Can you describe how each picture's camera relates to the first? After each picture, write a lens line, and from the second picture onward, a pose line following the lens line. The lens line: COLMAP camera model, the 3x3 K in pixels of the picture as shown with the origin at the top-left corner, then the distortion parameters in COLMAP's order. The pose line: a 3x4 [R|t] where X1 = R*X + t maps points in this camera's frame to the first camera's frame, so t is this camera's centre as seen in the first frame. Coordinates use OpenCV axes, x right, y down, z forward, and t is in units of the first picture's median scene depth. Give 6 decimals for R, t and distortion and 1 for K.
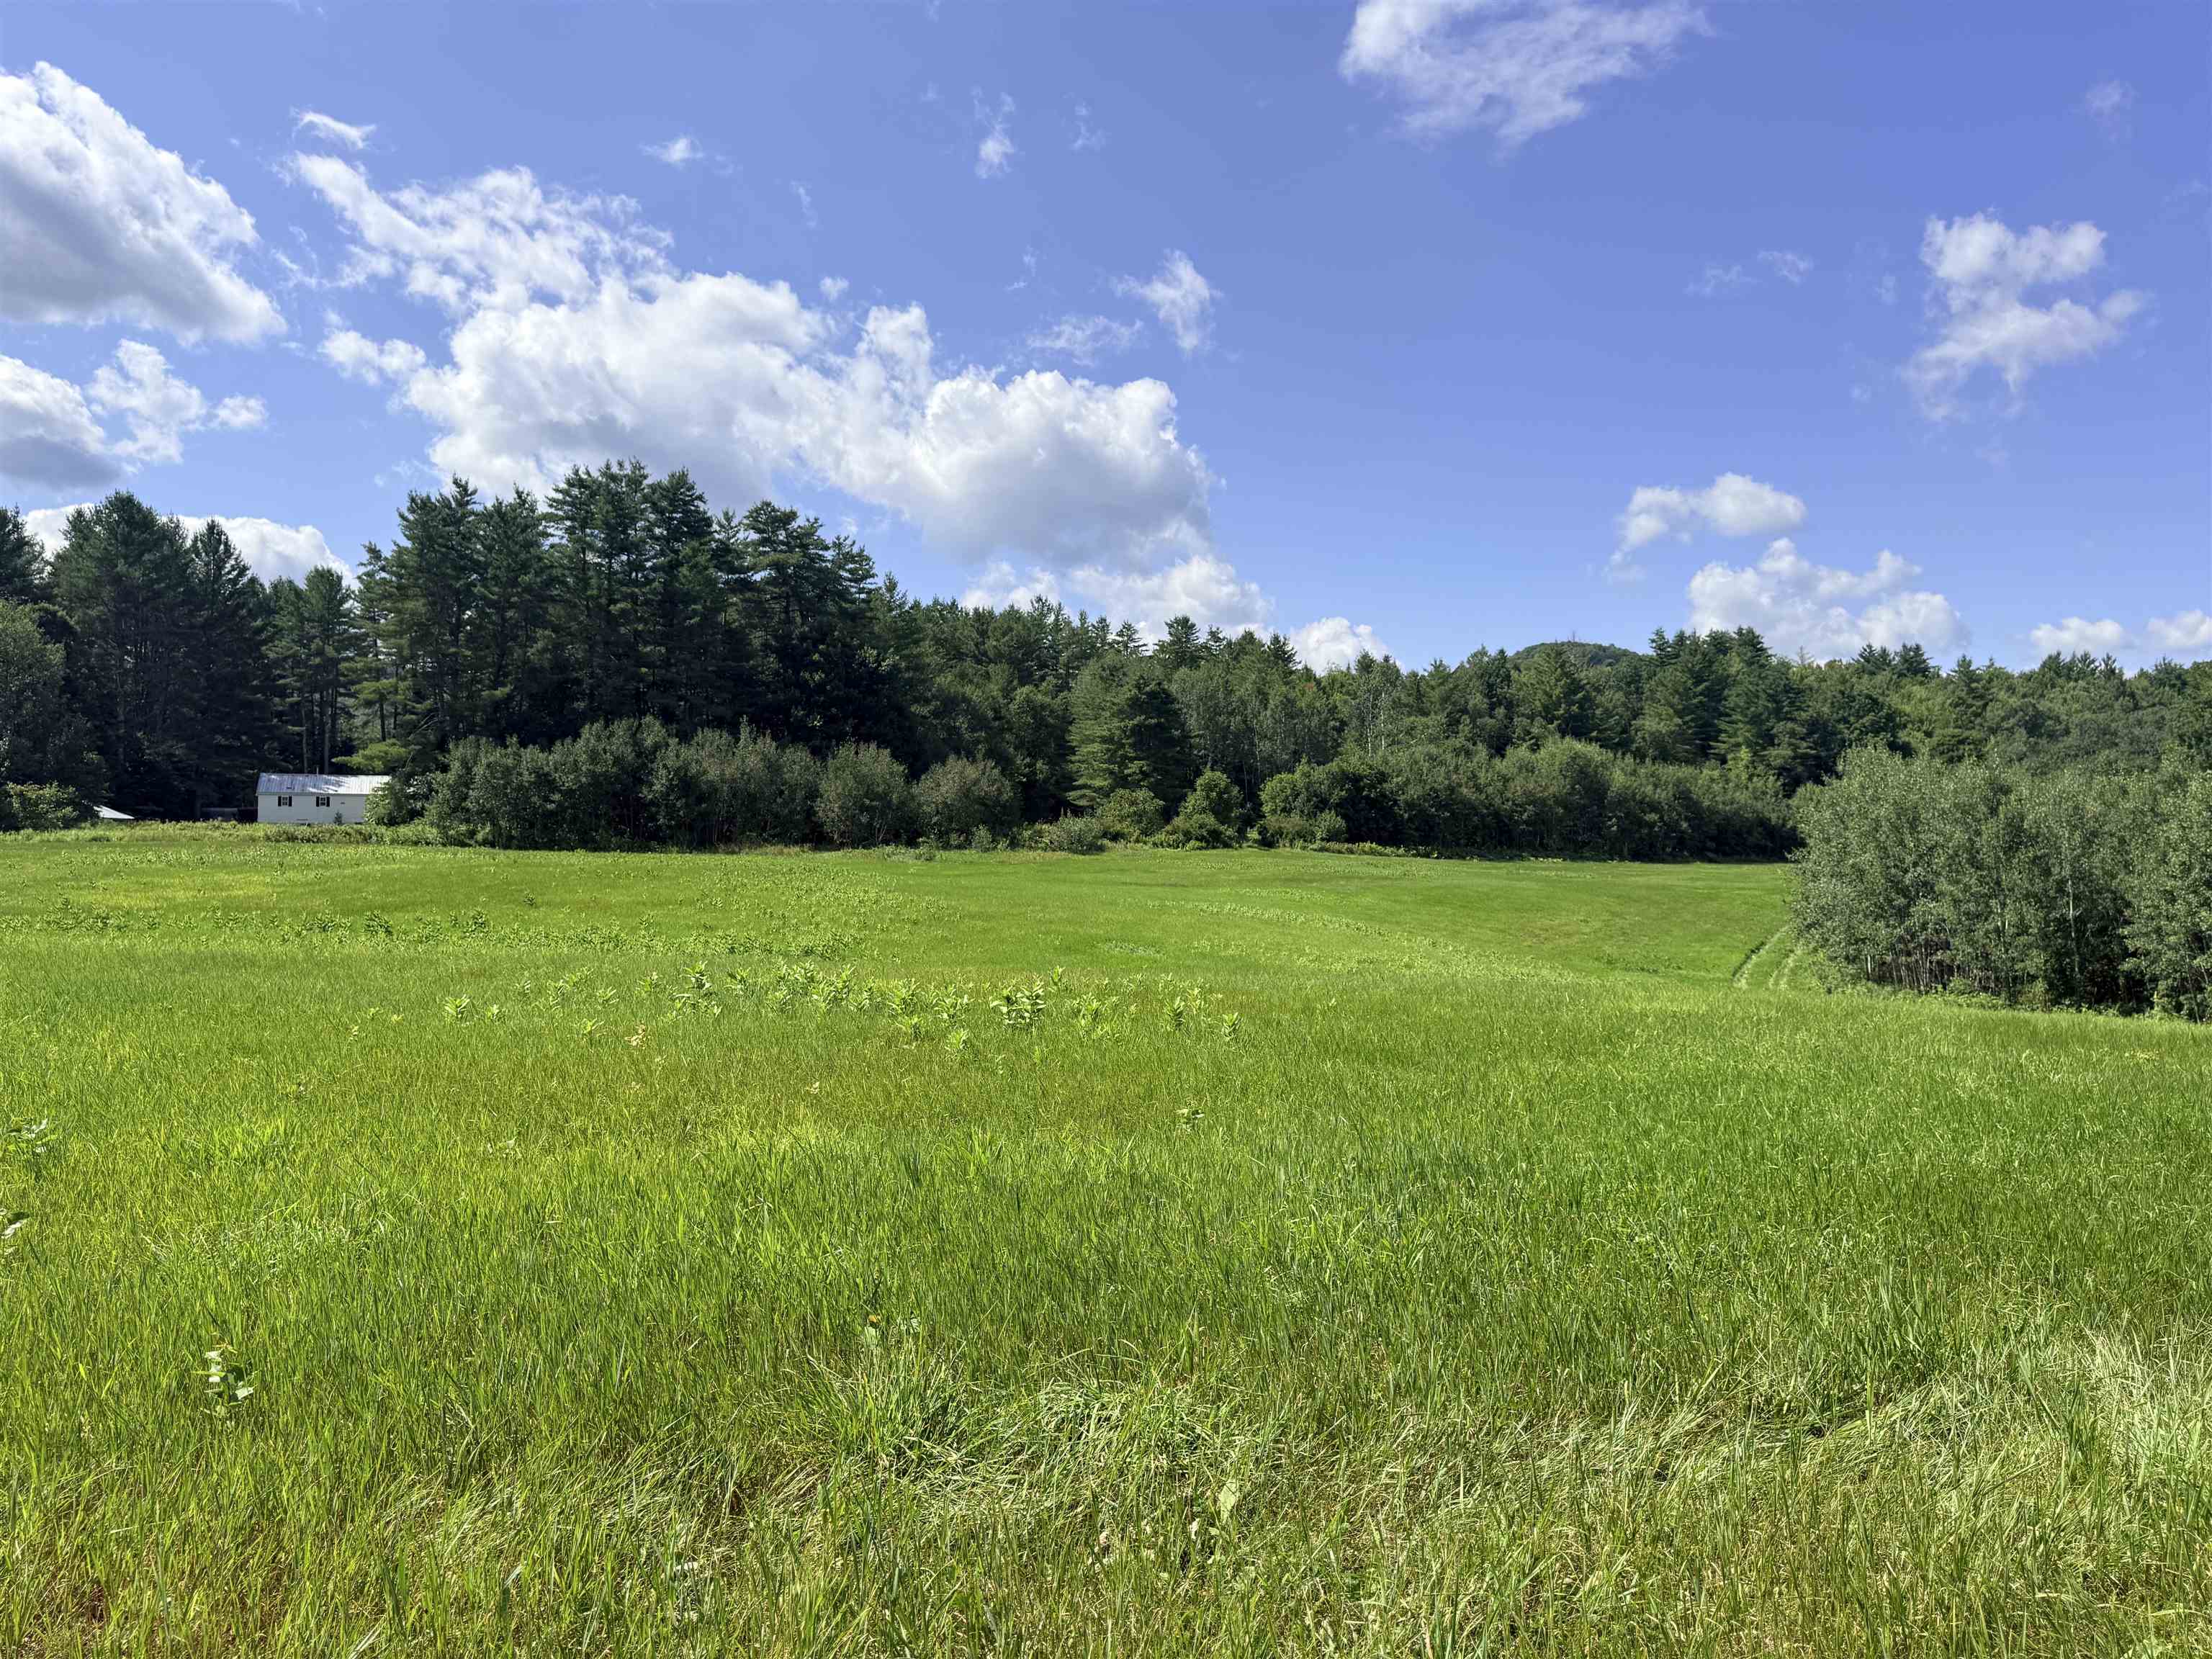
lens RADIAL K [[1719.0, 0, 1106.0], [0, 1719.0, 829.5], [0, 0, 1]] dist [0.025430, 0.001706]
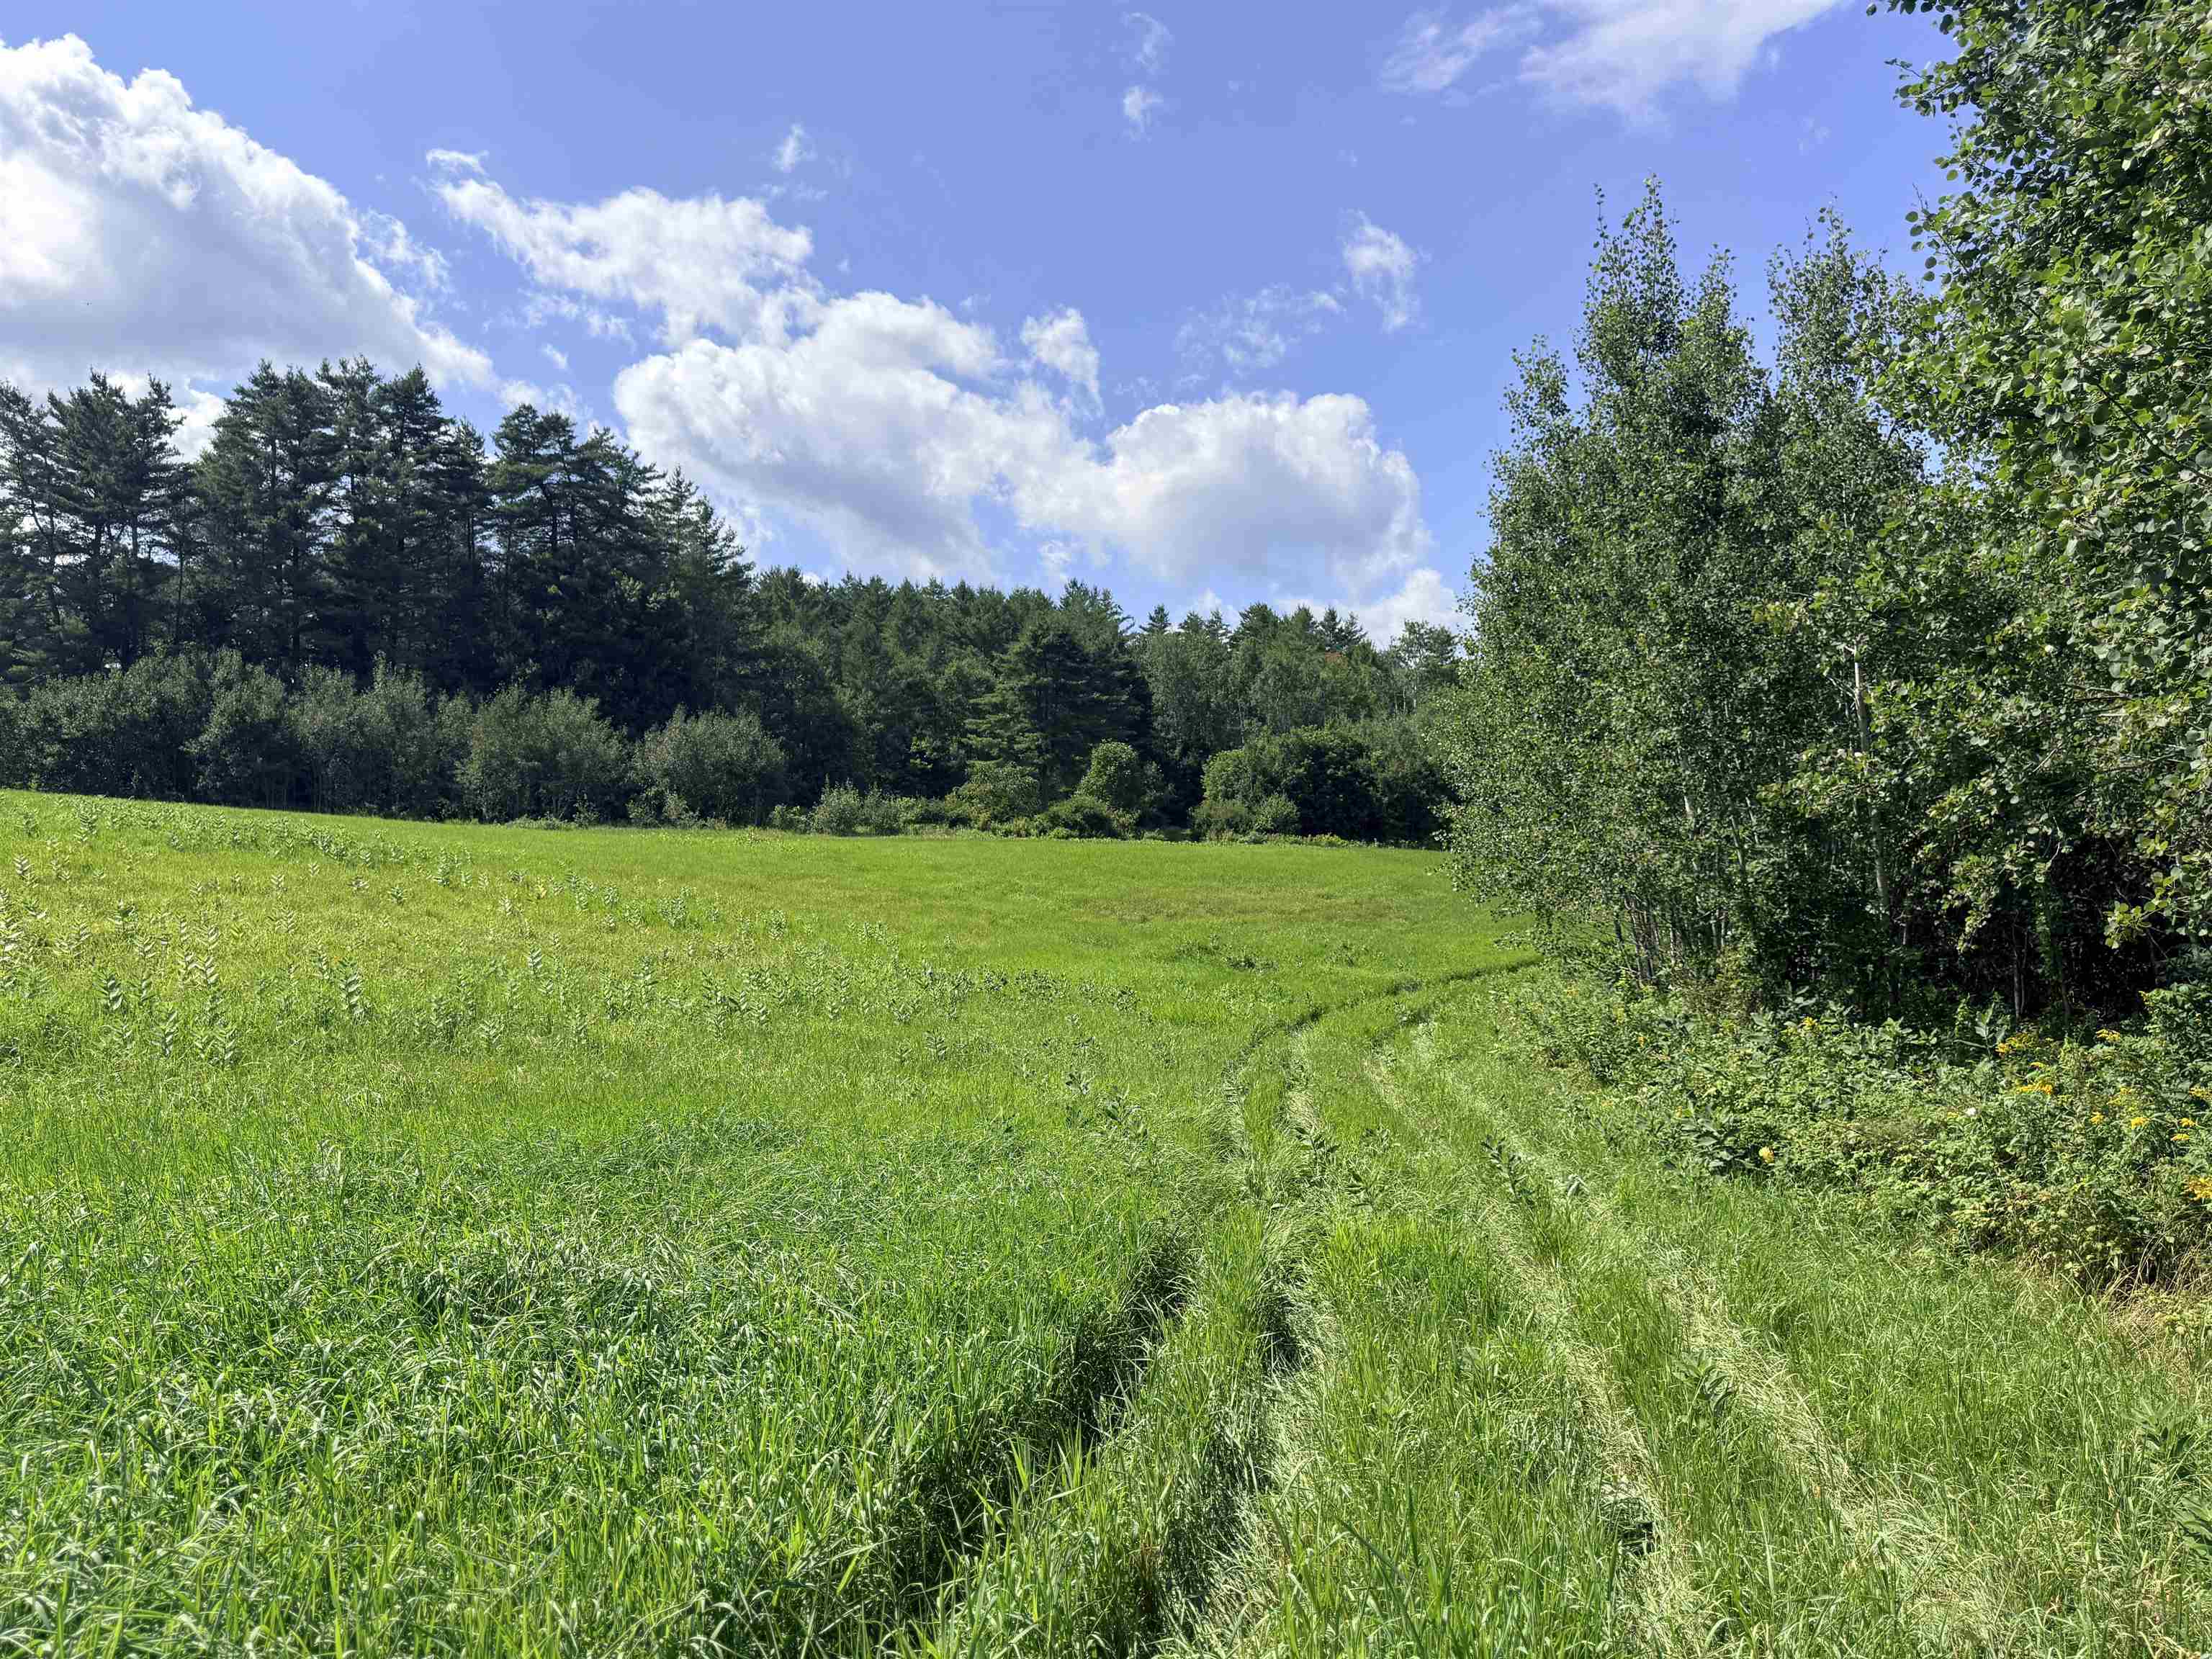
lens RADIAL K [[1719.0, 0, 1106.0], [0, 1719.0, 829.5], [0, 0, 1]] dist [0.025430, 0.001706]
pose [[0.984342, -0.009167, -0.176028, 0.191862], [0.002364, 0.999244, -0.038816, 0.034710], [0.176251, 0.037792, 0.983619, 0.248575]]
